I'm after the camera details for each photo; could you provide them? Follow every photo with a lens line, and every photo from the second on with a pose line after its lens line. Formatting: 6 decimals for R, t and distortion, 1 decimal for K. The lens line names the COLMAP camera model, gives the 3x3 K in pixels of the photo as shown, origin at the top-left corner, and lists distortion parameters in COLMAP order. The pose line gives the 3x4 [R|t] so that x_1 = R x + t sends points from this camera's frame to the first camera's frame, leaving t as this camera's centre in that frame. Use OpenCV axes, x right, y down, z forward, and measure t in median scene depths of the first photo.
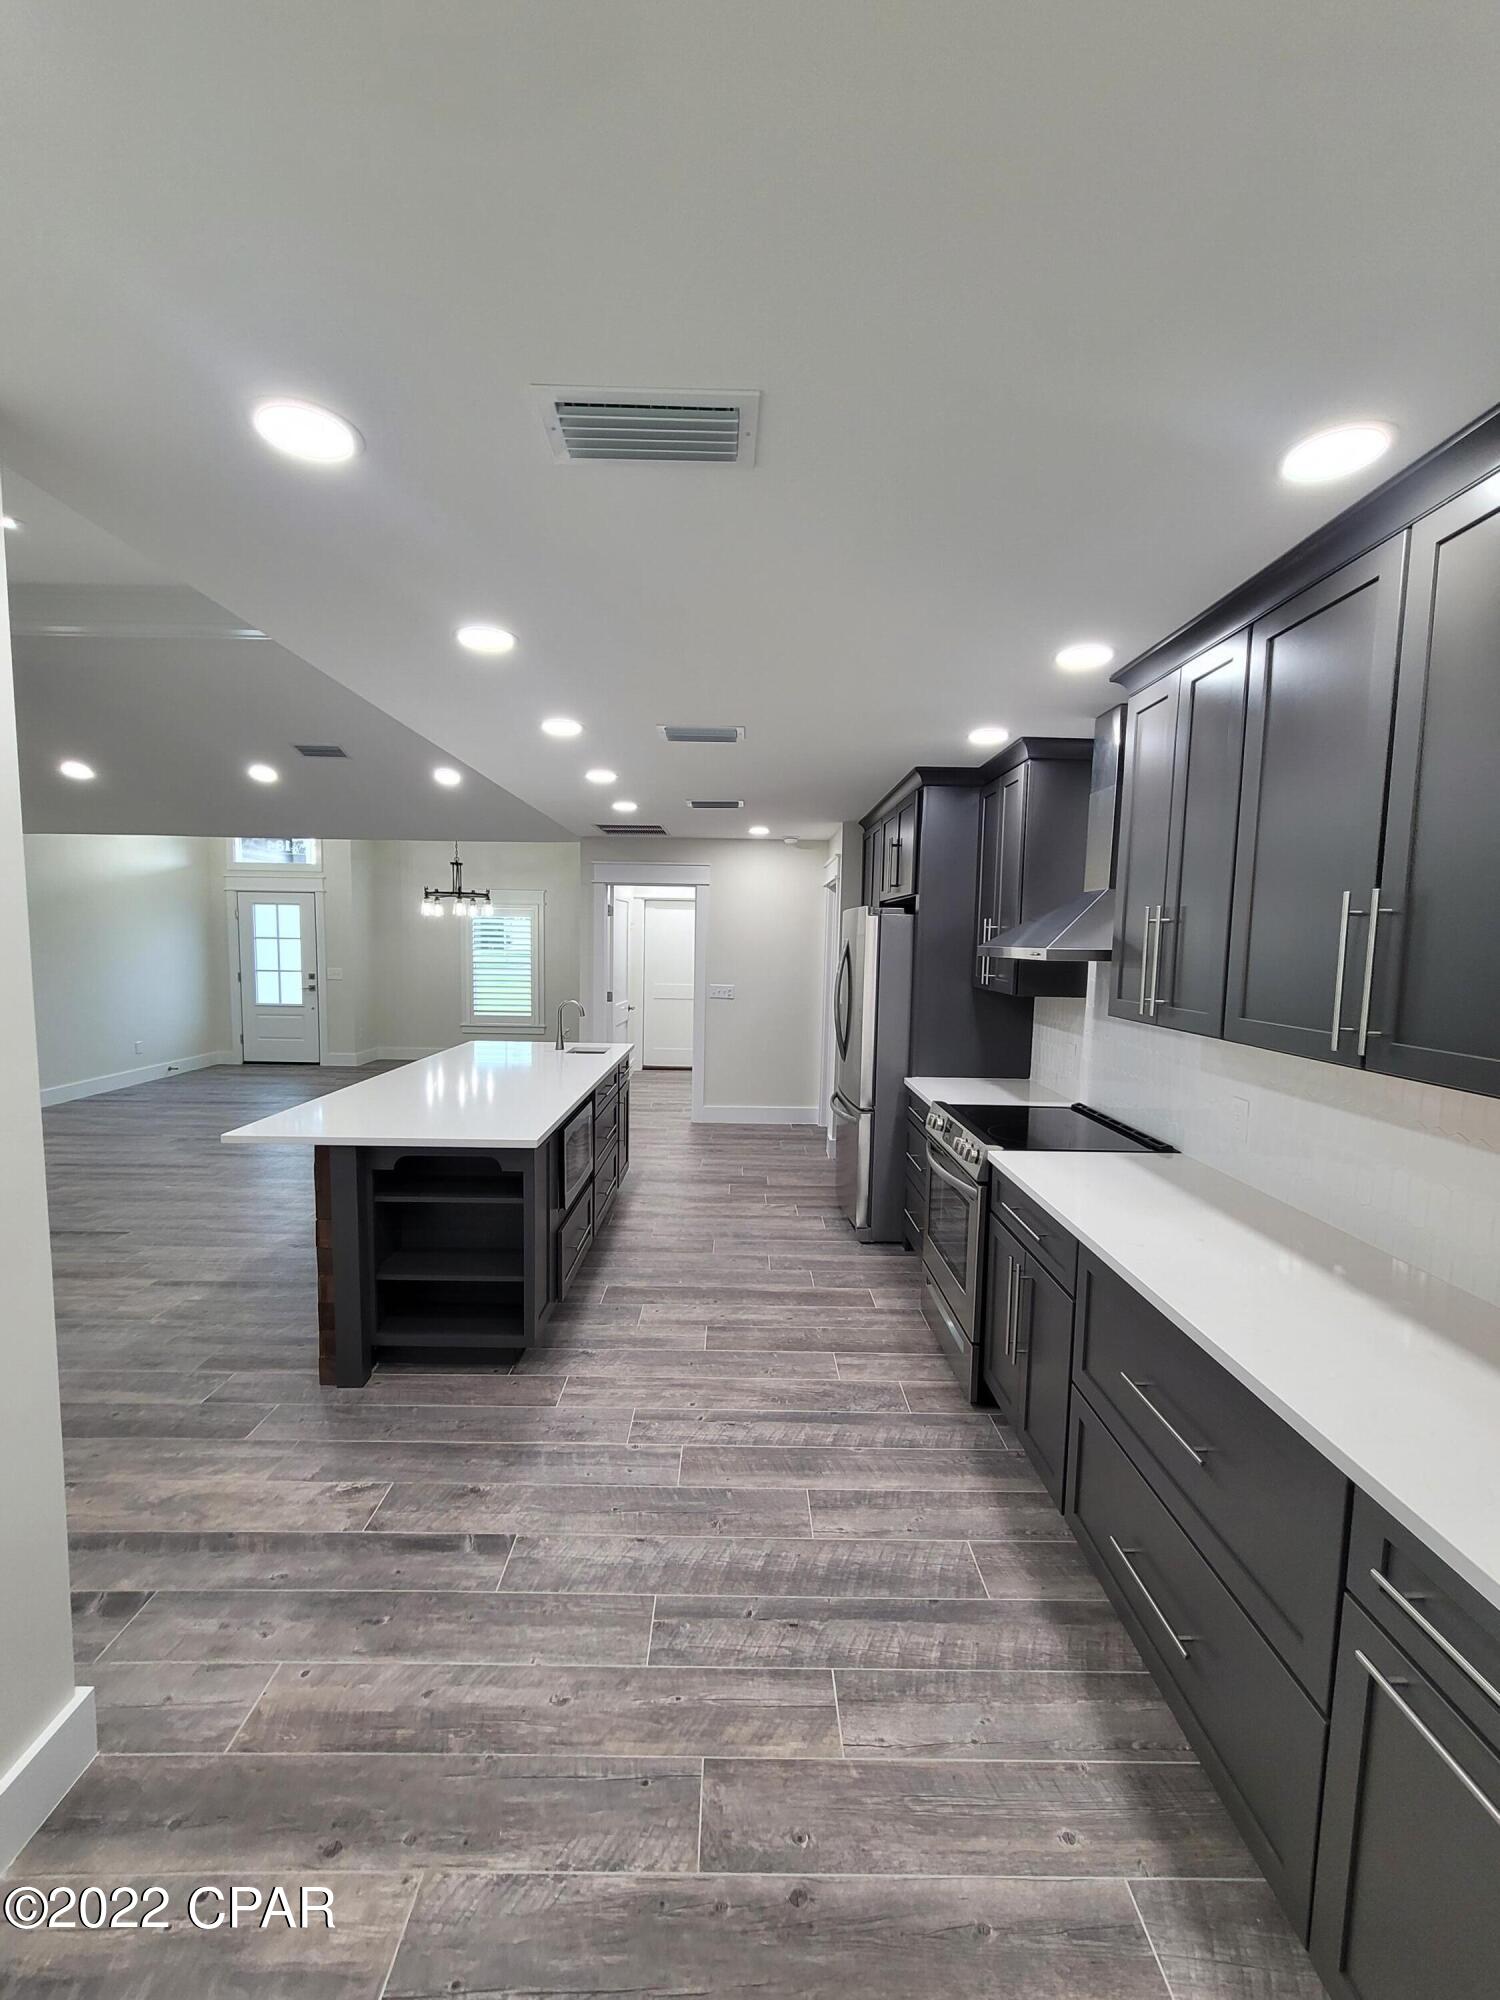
lens RADIAL K [[818.6, 0, 743.5], [0, 818.6, 1023.9], [0, 0, 1]] dist [-0.002749, 0.002367]
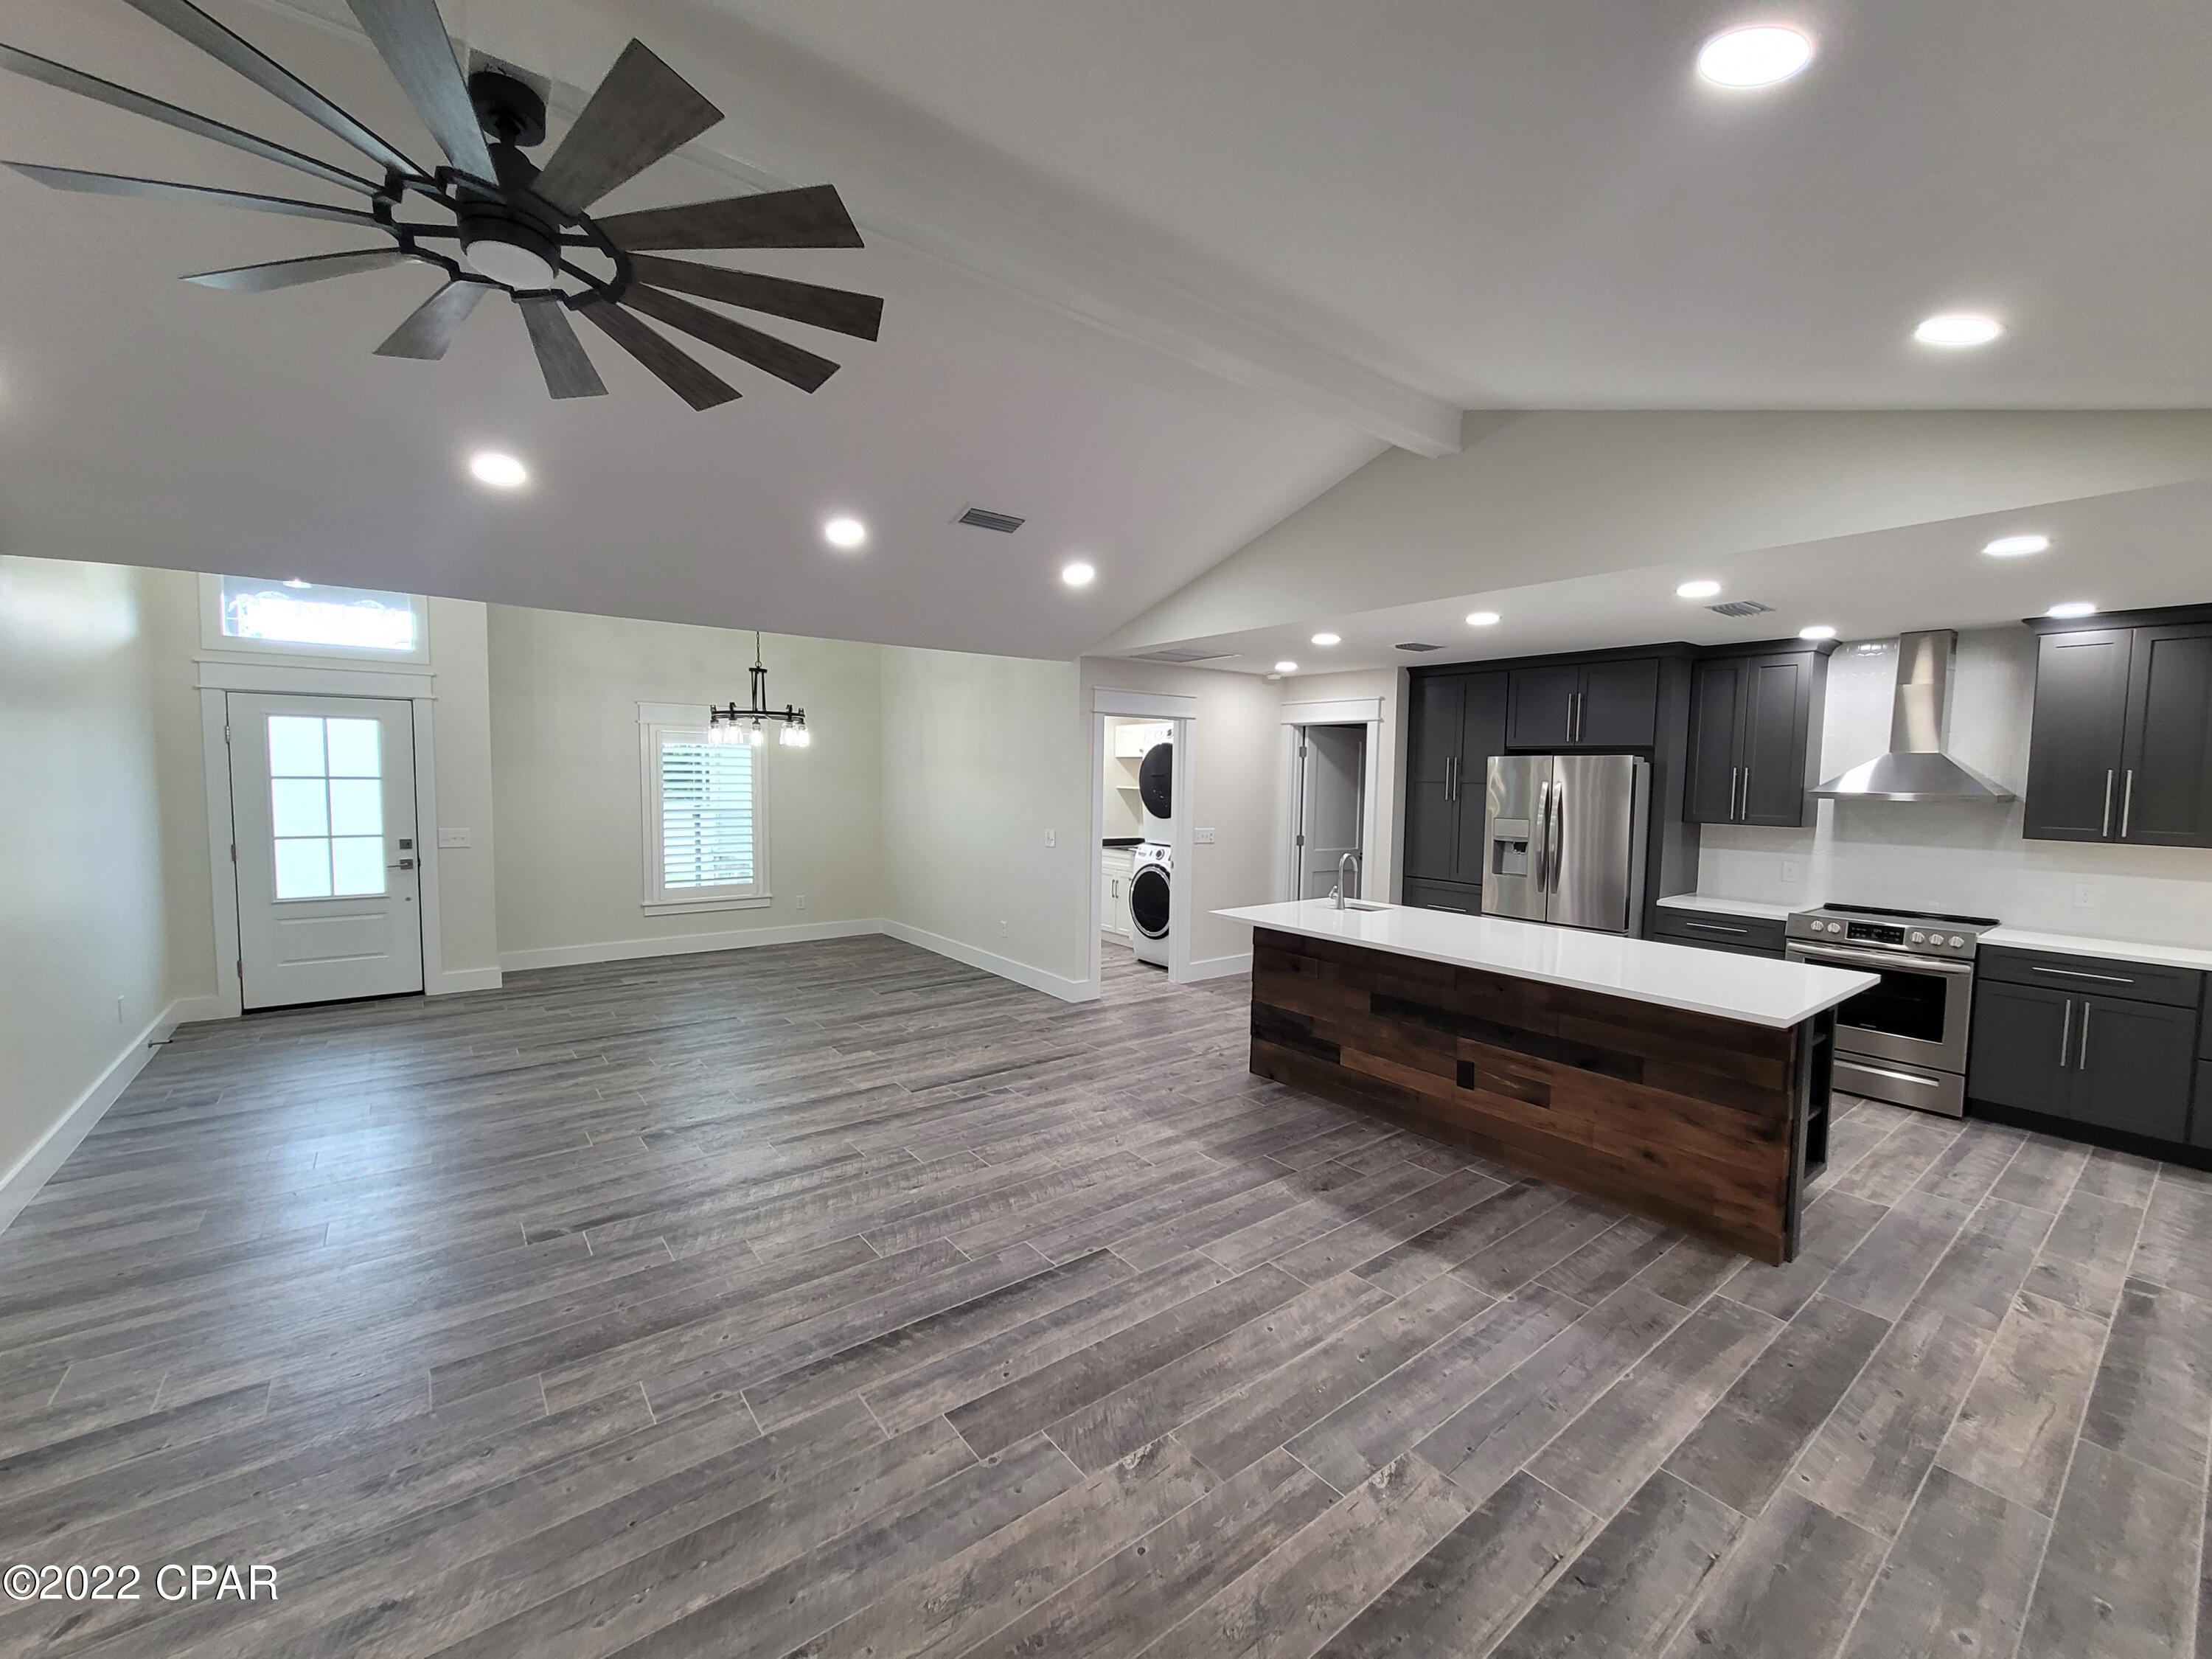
lens RADIAL K [[905.4, 0, 1123.0], [0, 905.4, 824.5], [0, 0, 1]] dist [-0.002749, 0.002367]
pose [[0.789555, -0.040337, 0.612352, -2.110346], [0.061890, 0.997984, -0.014060, -0.125939], [-0.610550, 0.049000, 0.790460, 0.739888]]
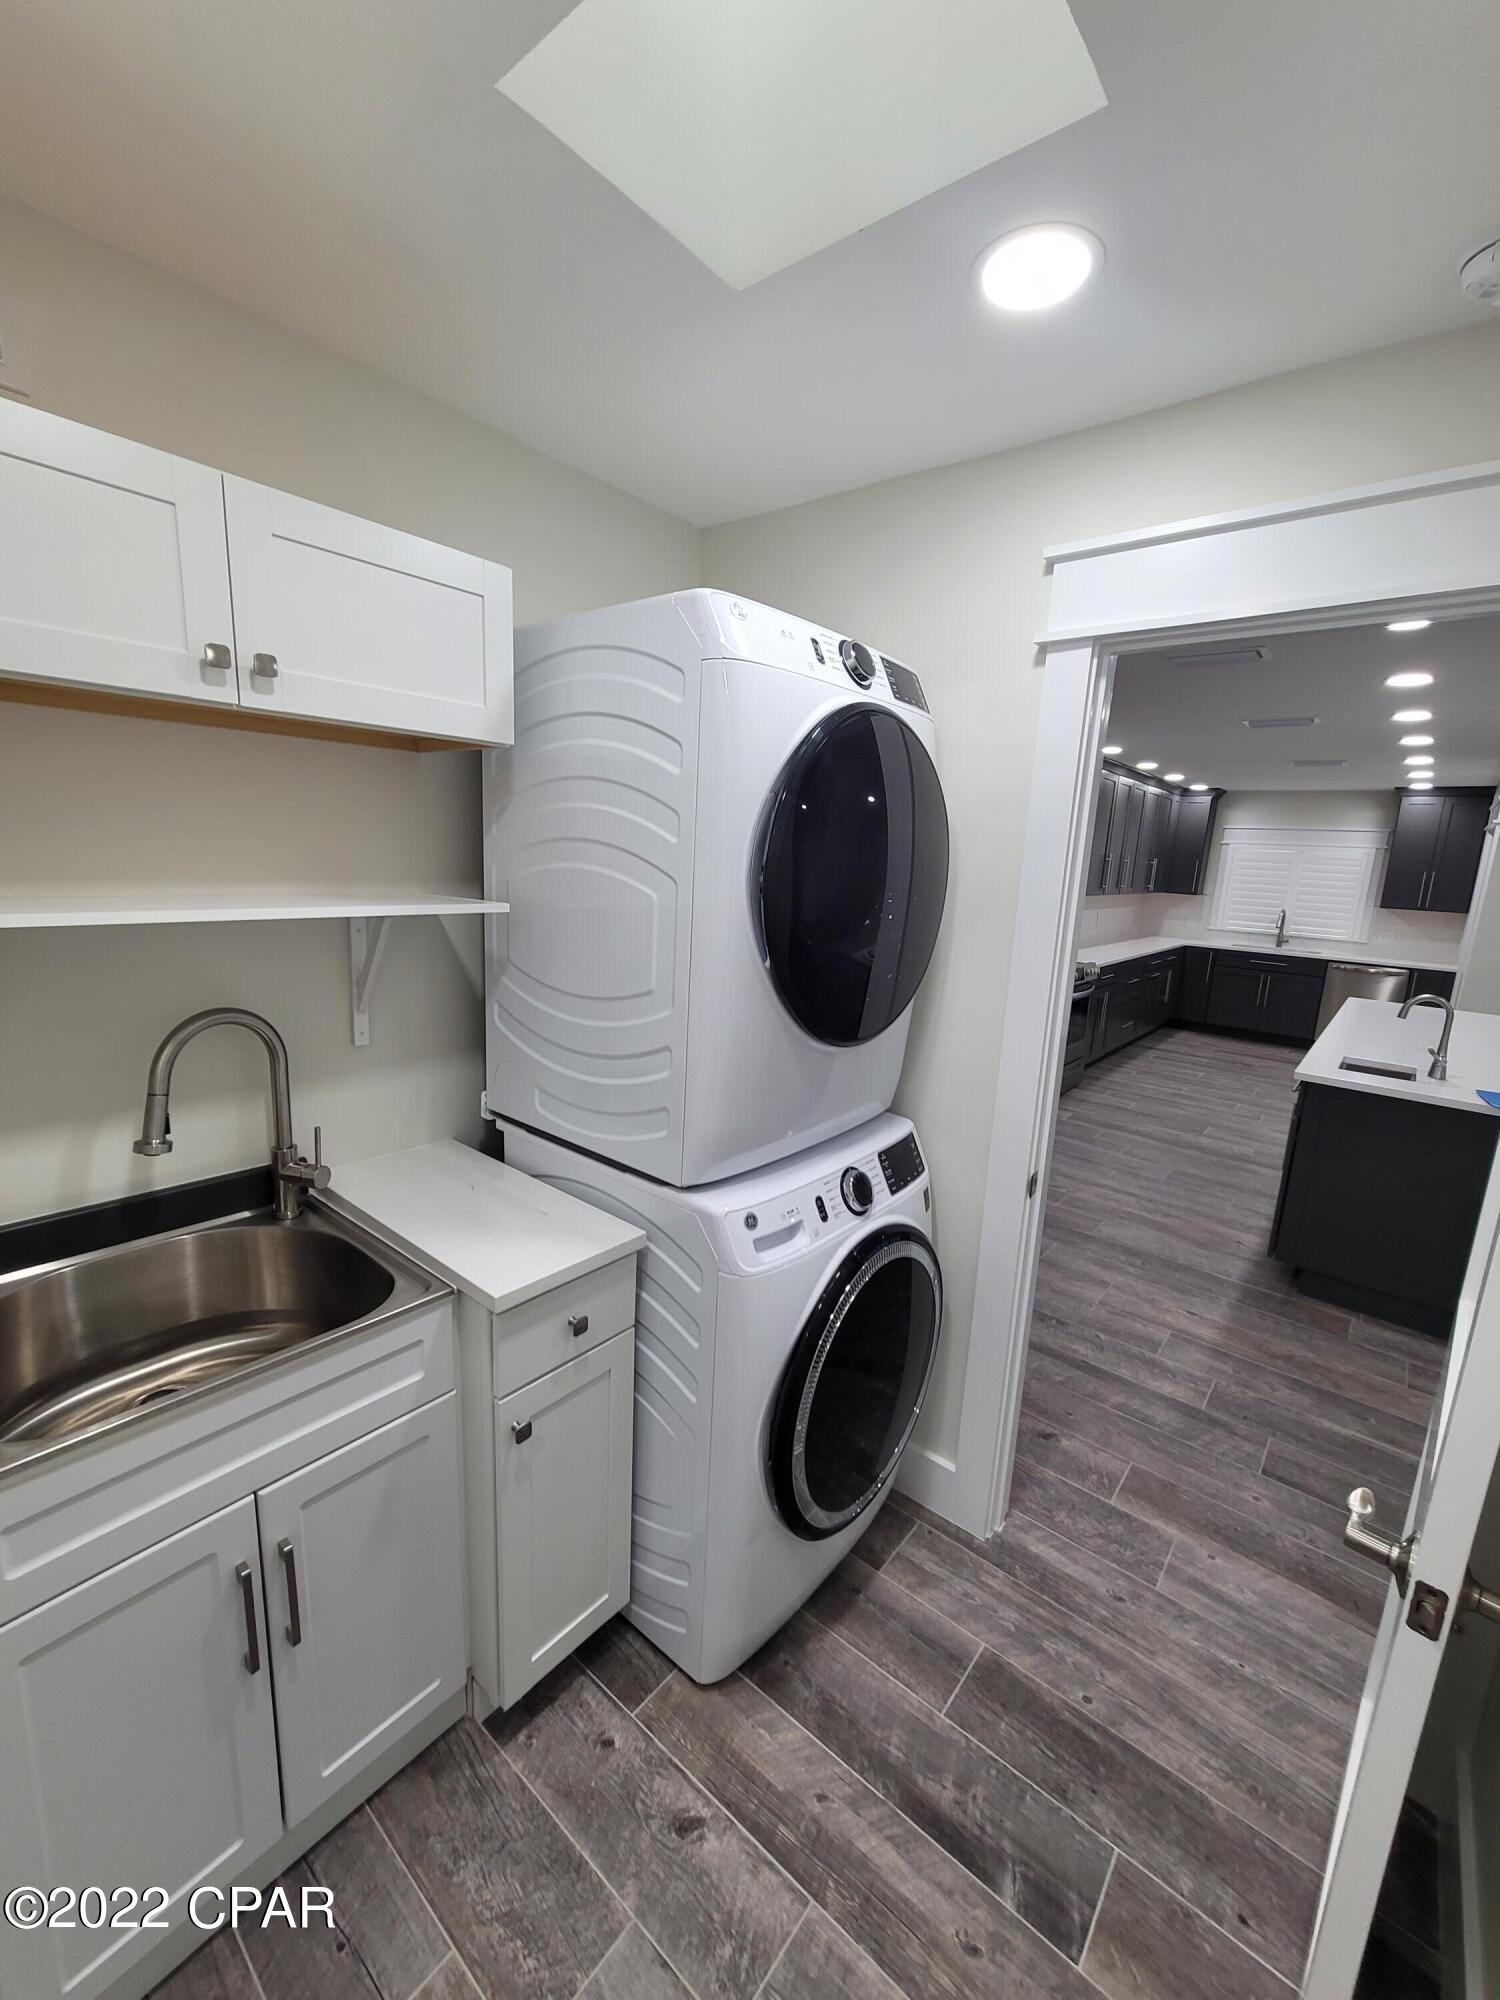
lens RADIAL K [[818.6, 0, 746.6], [0, 818.6, 999.6], [0, 0, 1]] dist [-0.002749, 0.002367]
pose [[-0.763010, -0.164638, 0.625068, -0.429192], [0.010836, 0.963625, 0.267039, -0.397793], [-0.646296, 0.210526, -0.733472, 3.677678]]
